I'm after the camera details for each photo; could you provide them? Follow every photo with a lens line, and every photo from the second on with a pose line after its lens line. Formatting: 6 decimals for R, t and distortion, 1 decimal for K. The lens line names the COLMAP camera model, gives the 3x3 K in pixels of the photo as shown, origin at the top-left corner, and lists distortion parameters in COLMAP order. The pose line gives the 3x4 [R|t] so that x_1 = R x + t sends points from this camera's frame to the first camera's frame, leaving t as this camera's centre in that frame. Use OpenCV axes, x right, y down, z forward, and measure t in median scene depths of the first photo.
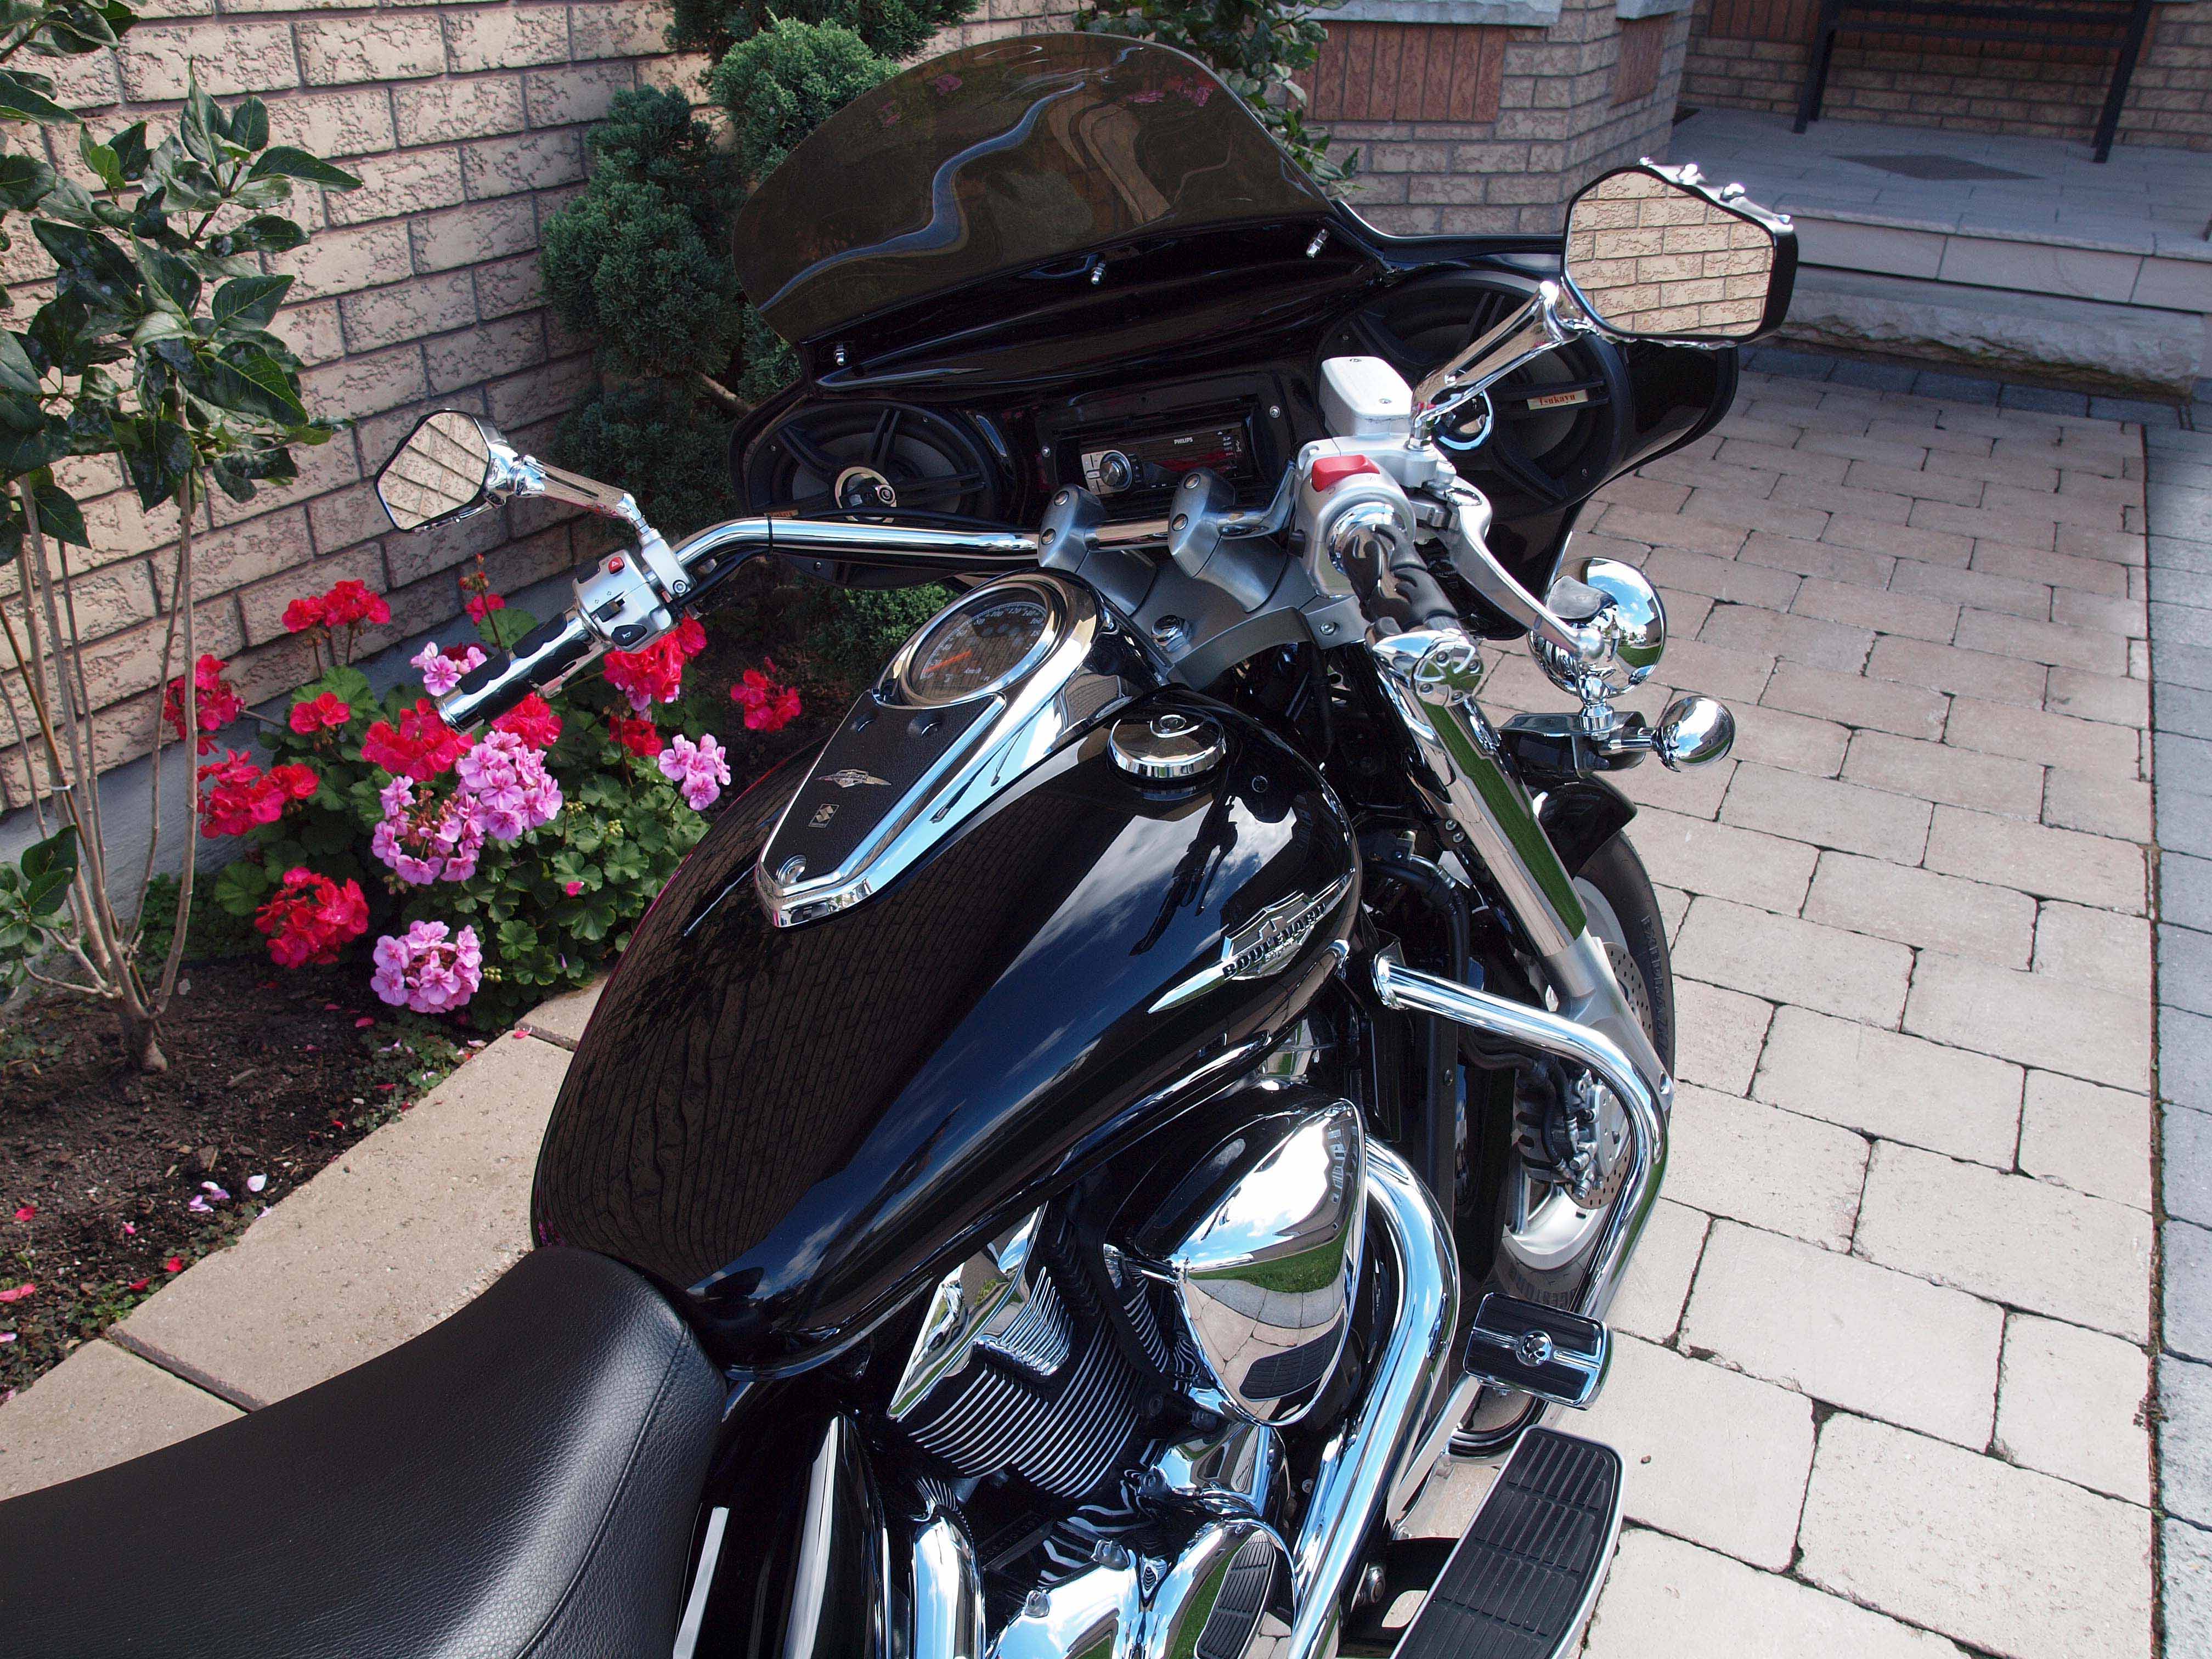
lens RADIAL K [[1818.2, 0, 1154.5], [0, 1818.2, 846.0], [0, 0, 1]] dist [-0.082213, 0.110638]
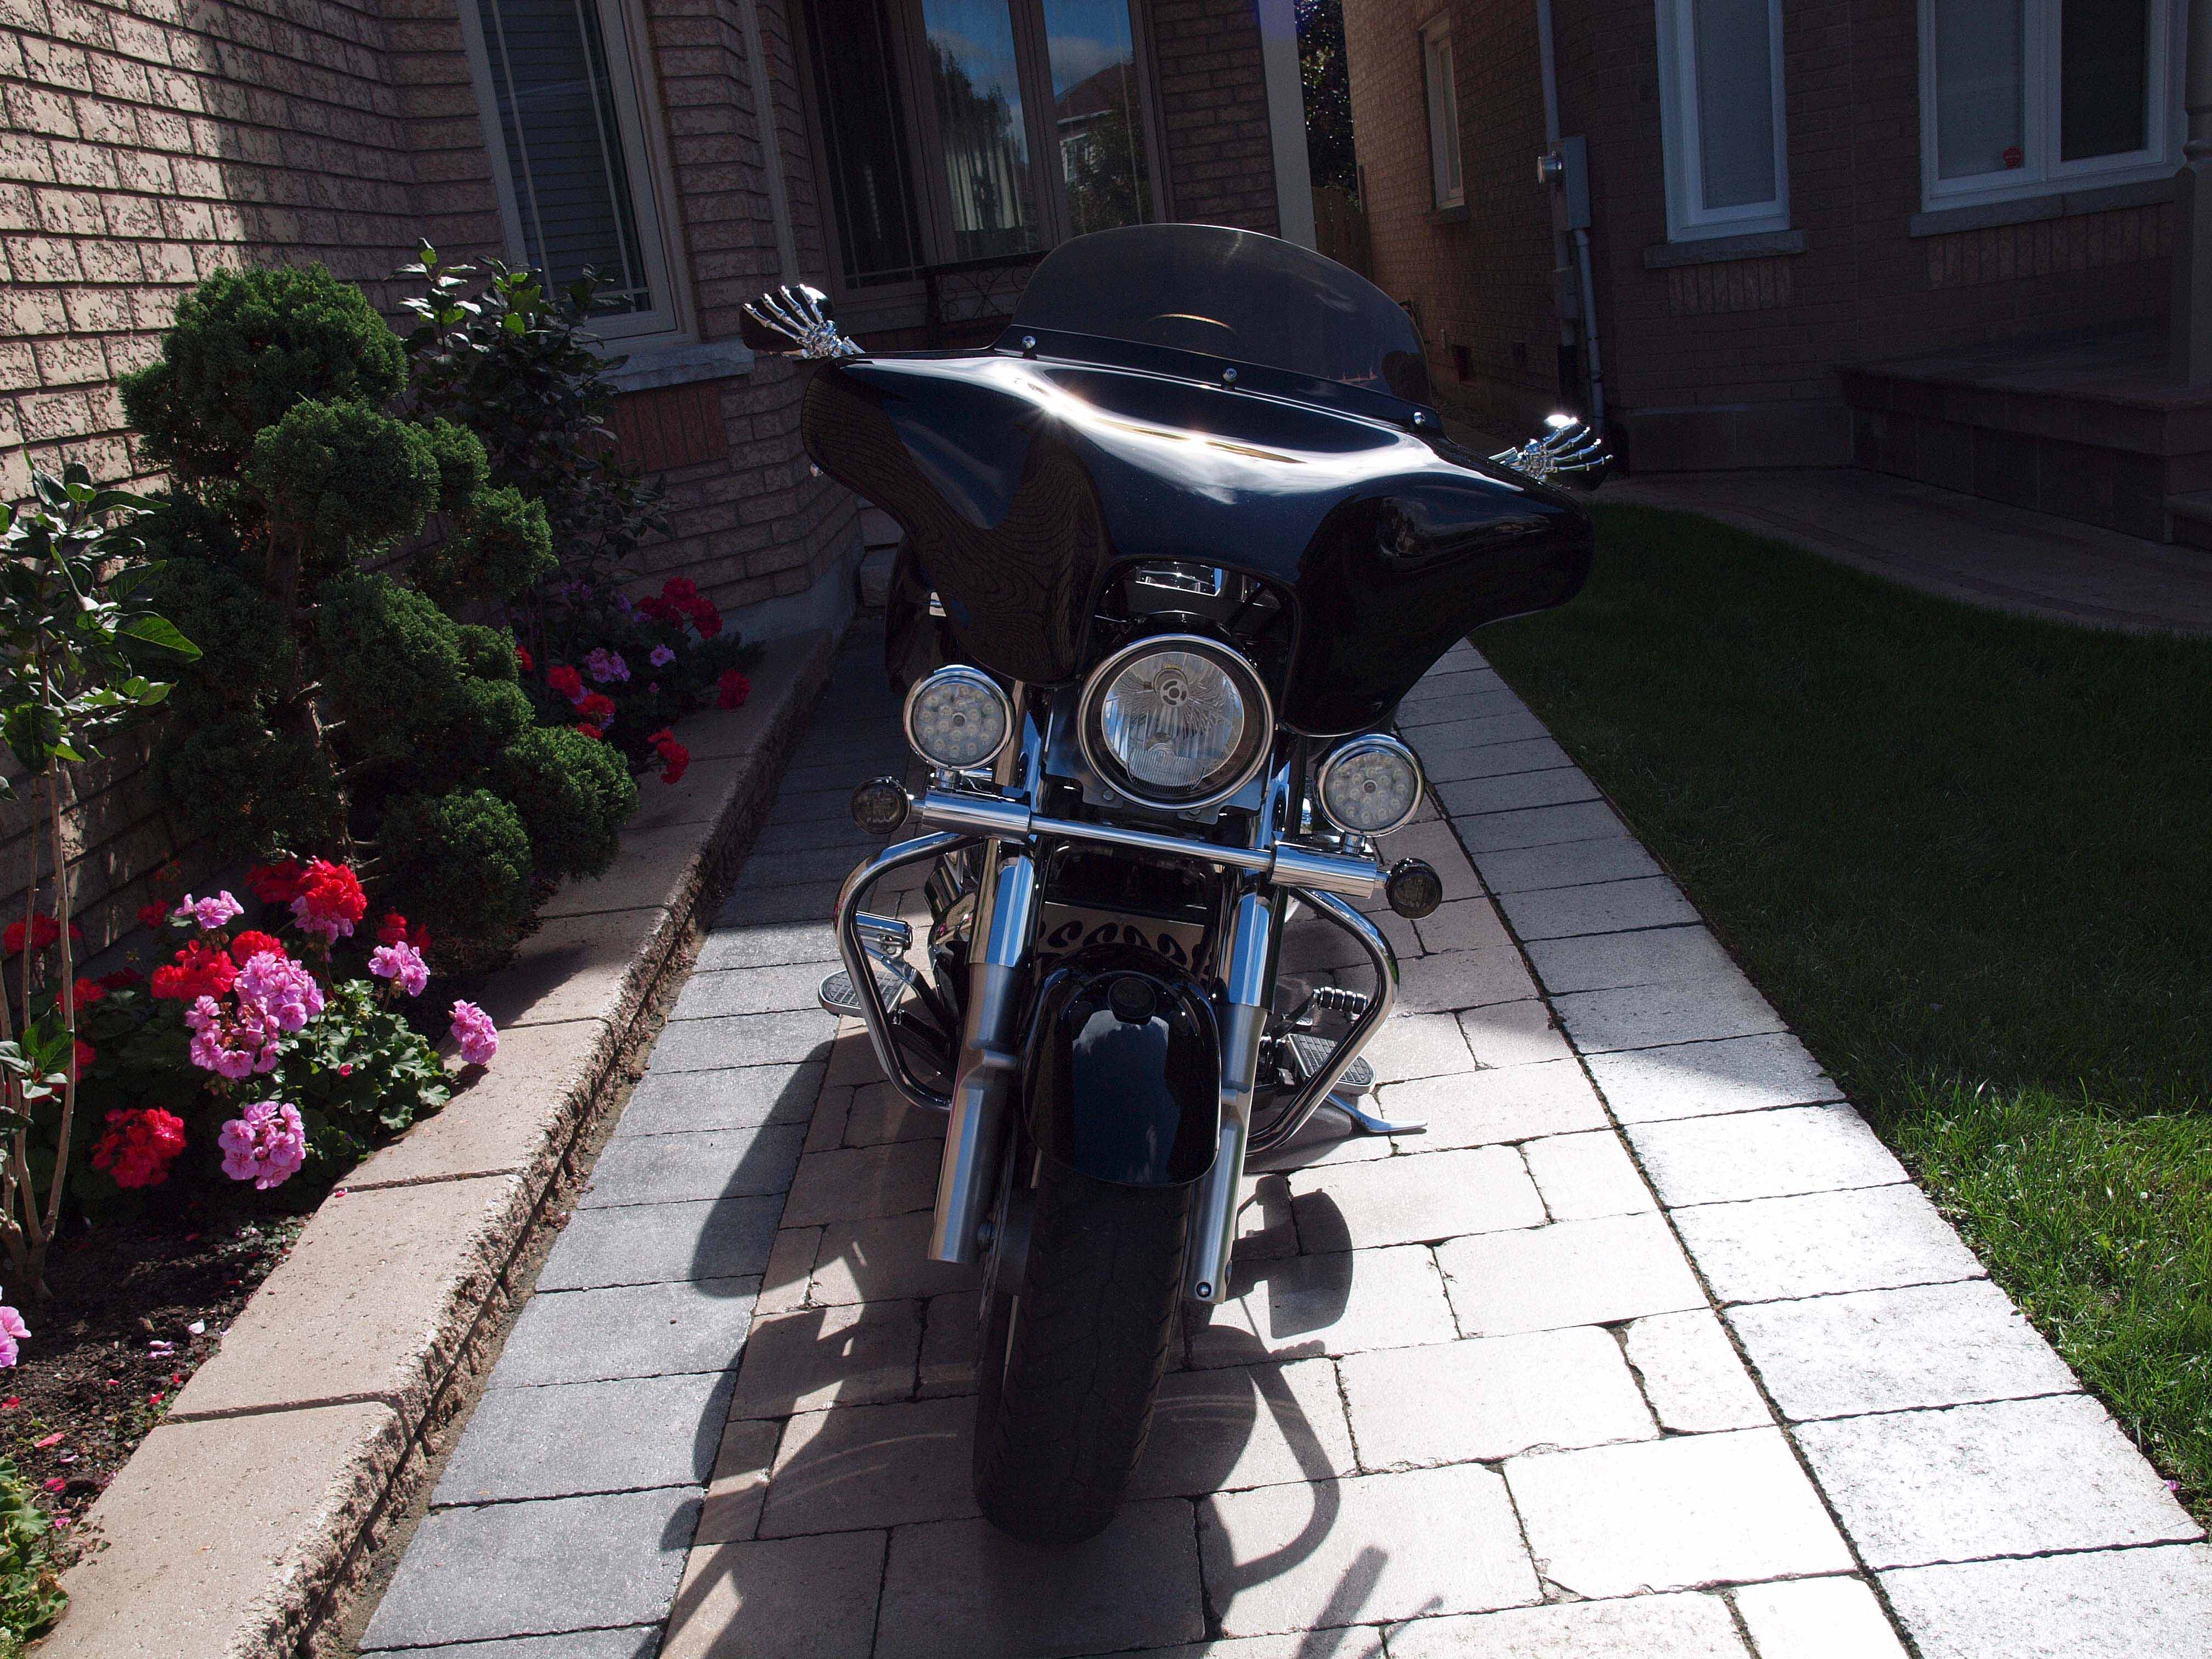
lens RADIAL K [[1989.1, 0, 1114.6], [0, 1989.1, 846.7], [0, 0, 1]] dist [-0.019919, 0.037358]
pose [[0.885455, -0.274110, 0.375278, -0.156326], [0.352848, 0.922066, -0.159039, 0.134610], [-0.302436, 0.273238, 0.913167, -0.198609]]
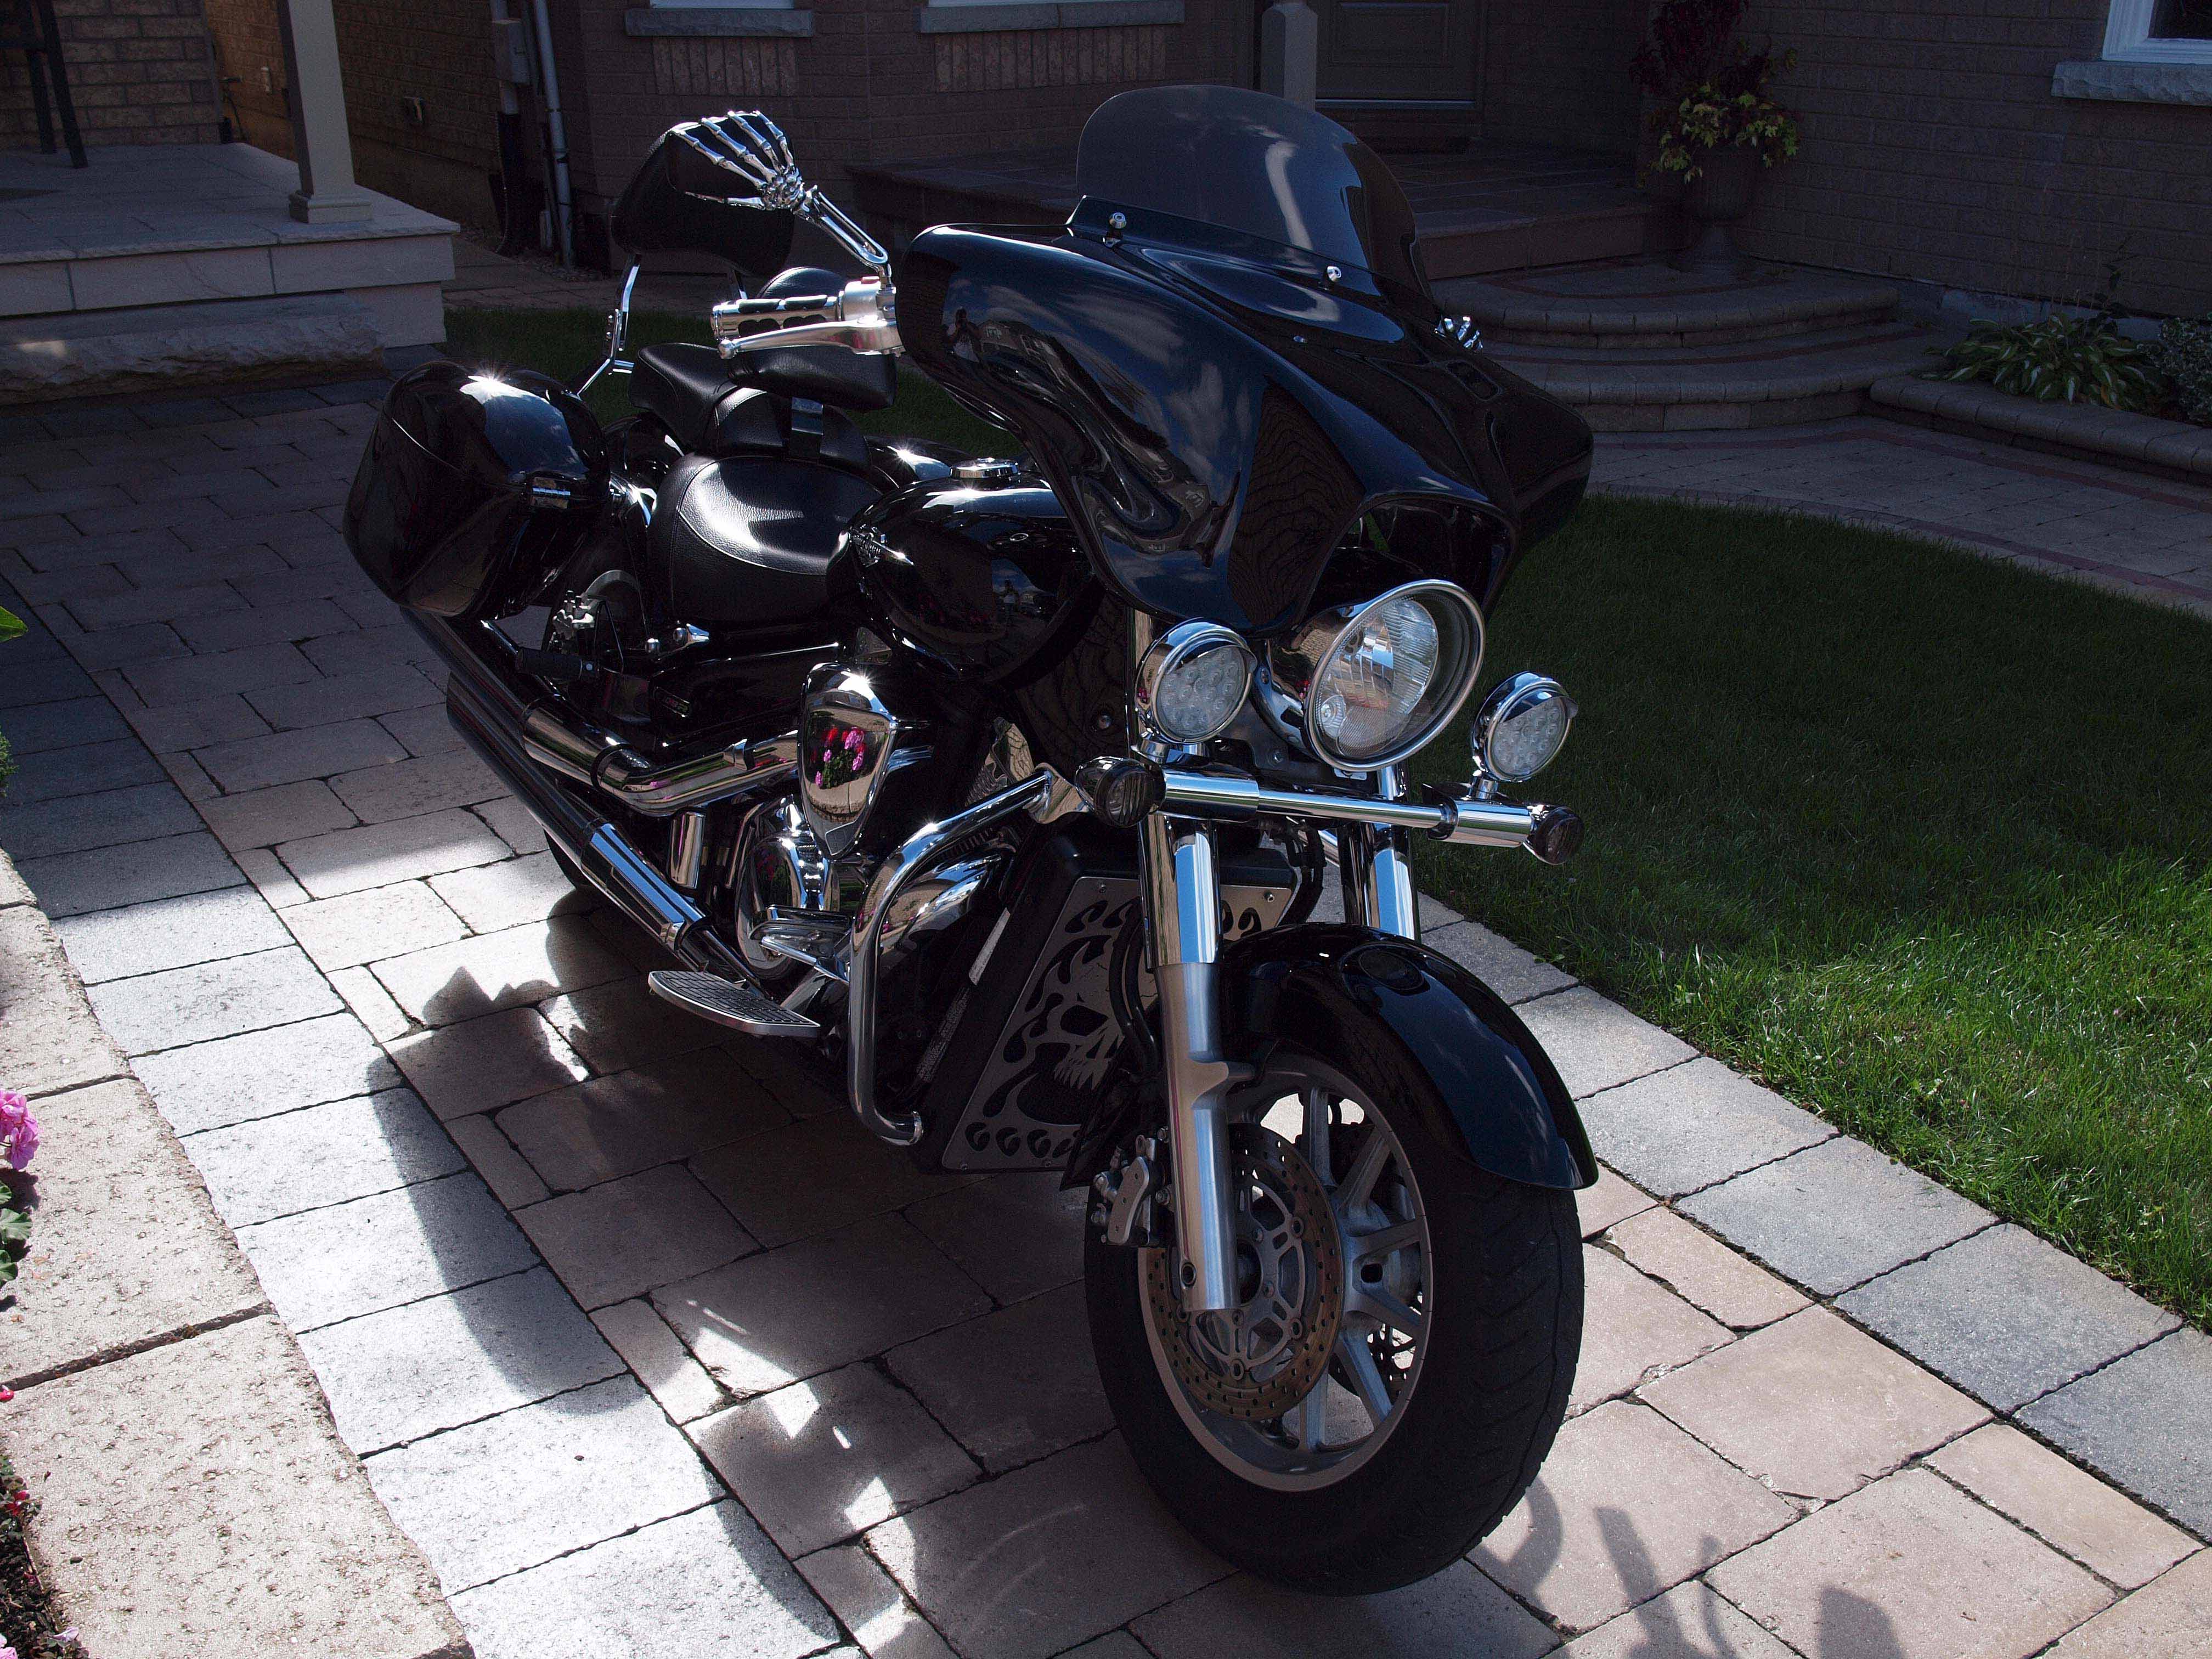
lens RADIAL K [[2282.4, 0, 1111.6], [0, 2282.4, 829.4], [0, 0, 1]] dist [0.015201, 0.000000]
pose [[0.518953, -0.364017, 0.773421, -0.376949], [0.428414, 0.893715, 0.133175, -0.020773], [-0.739695, 0.262233, 0.619746, -0.033596]]
